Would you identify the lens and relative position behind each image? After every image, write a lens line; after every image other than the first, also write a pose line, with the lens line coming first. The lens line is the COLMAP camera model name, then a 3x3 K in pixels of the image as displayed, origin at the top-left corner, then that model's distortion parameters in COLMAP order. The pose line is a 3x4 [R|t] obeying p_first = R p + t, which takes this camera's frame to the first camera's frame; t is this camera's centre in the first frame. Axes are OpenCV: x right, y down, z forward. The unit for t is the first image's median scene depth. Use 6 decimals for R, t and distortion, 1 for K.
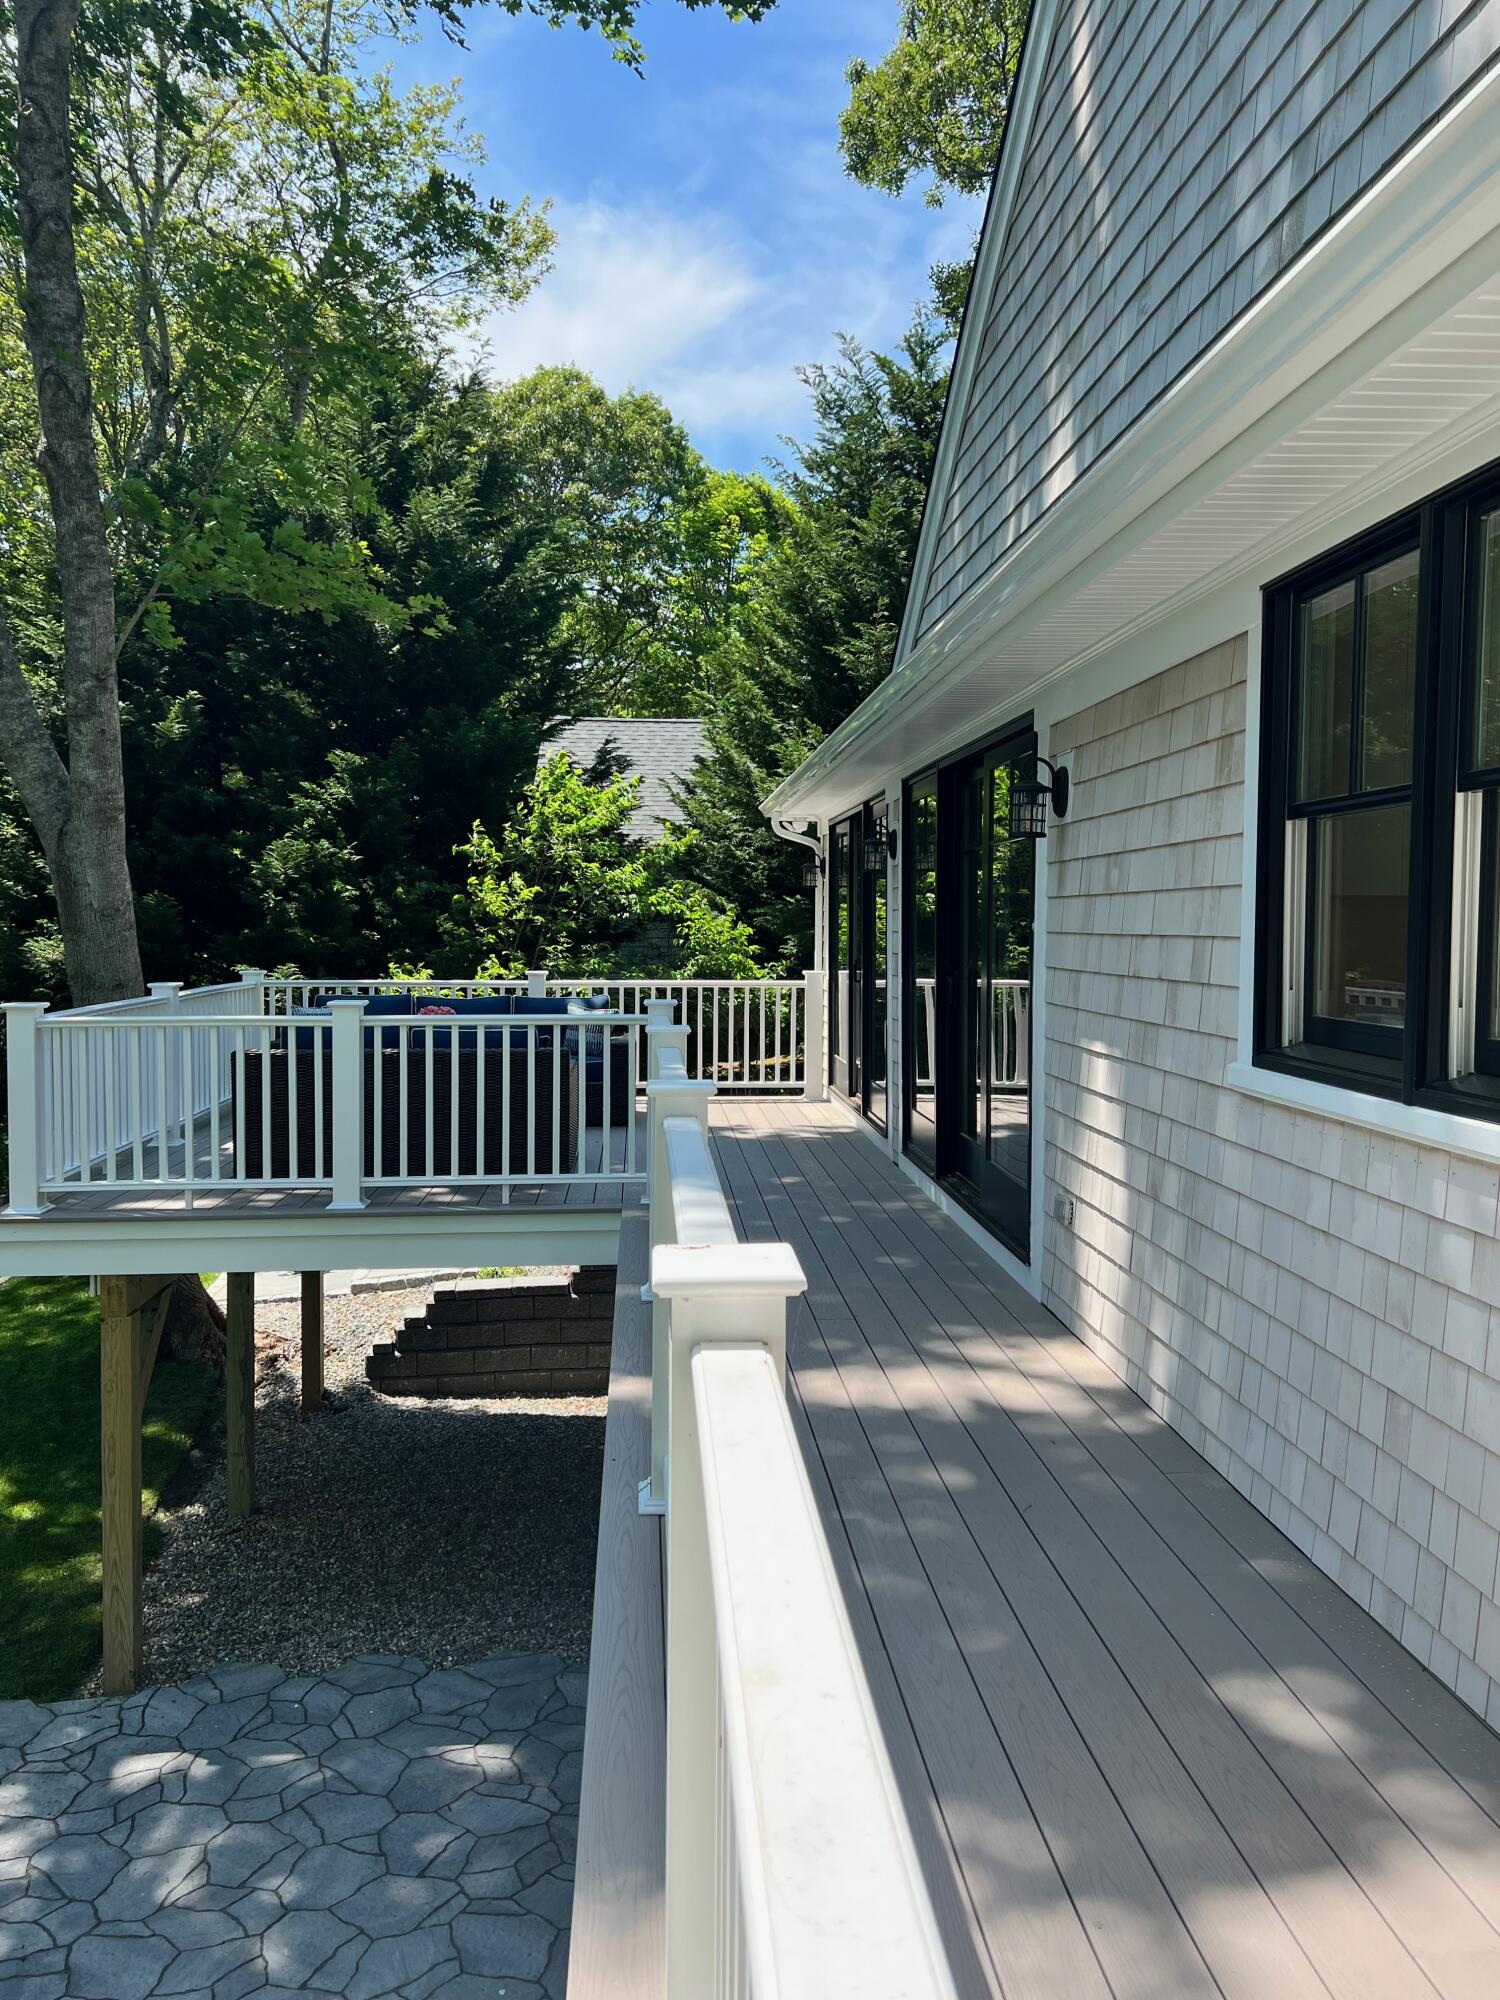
lens RADIAL K [[1526.8, 0, 750.0], [0, 1526.8, 1000.0], [0, 0, 1]] dist [0.002393, 0.002882]
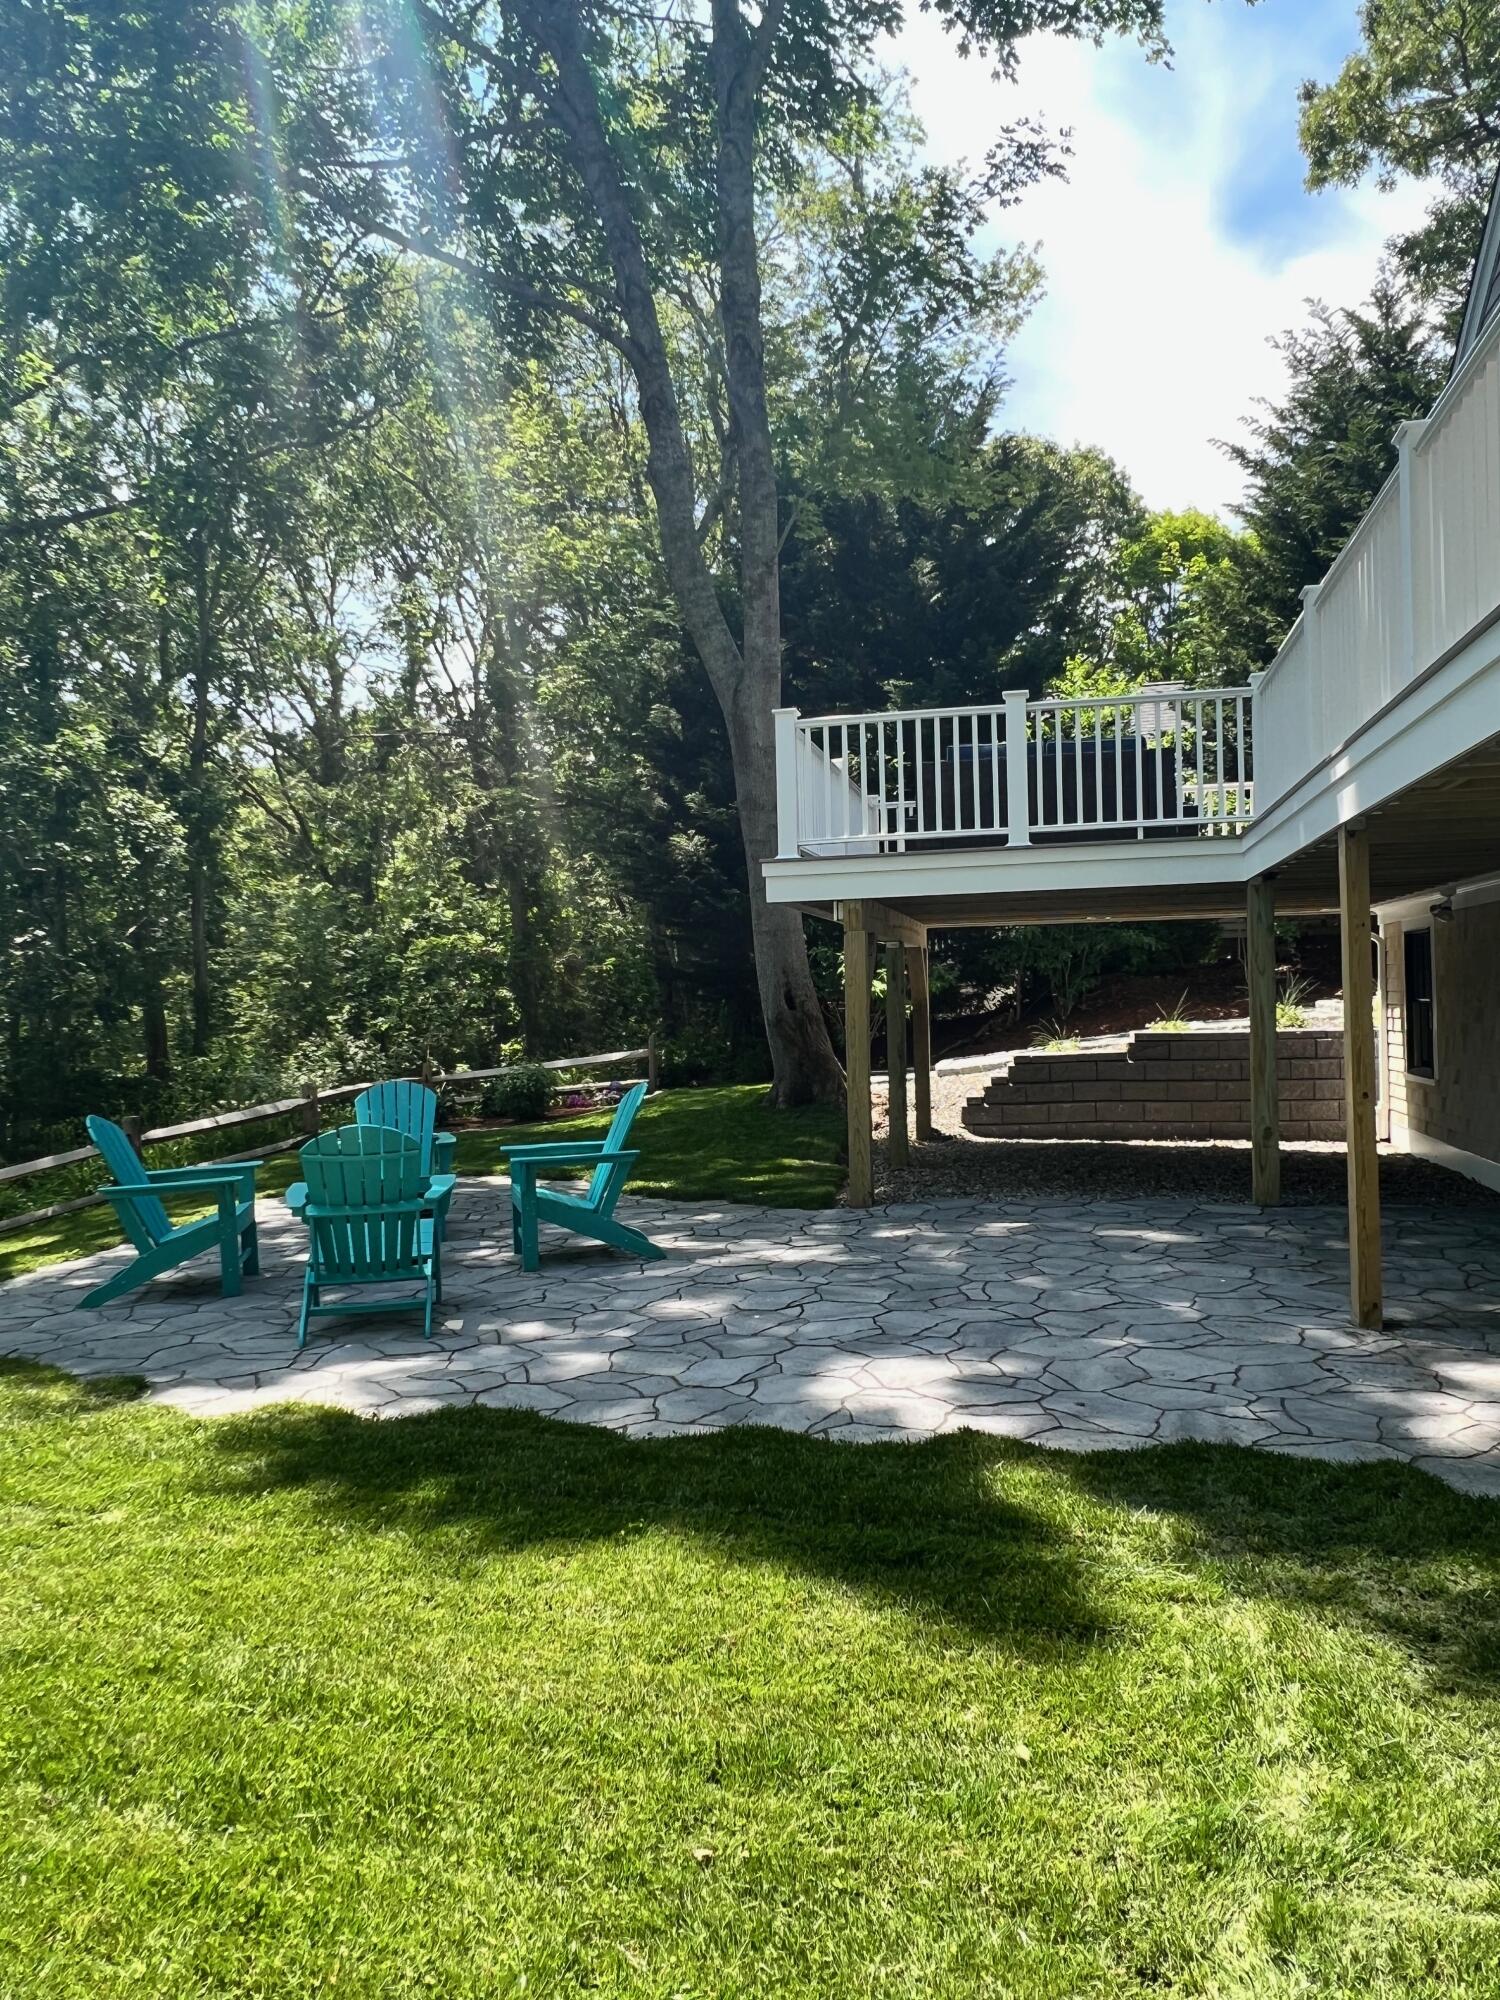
lens RADIAL K [[1390.5, 0, 750.0], [0, 1390.5, 1000.0], [0, 0, 1]] dist [0.000465, 0.002550]
pose [[0.958147, -0.029141, -0.284788, -0.060121], [0.015005, 0.998550, -0.051694, 0.133315], [0.285882, 0.045257, 0.957196, -0.088891]]
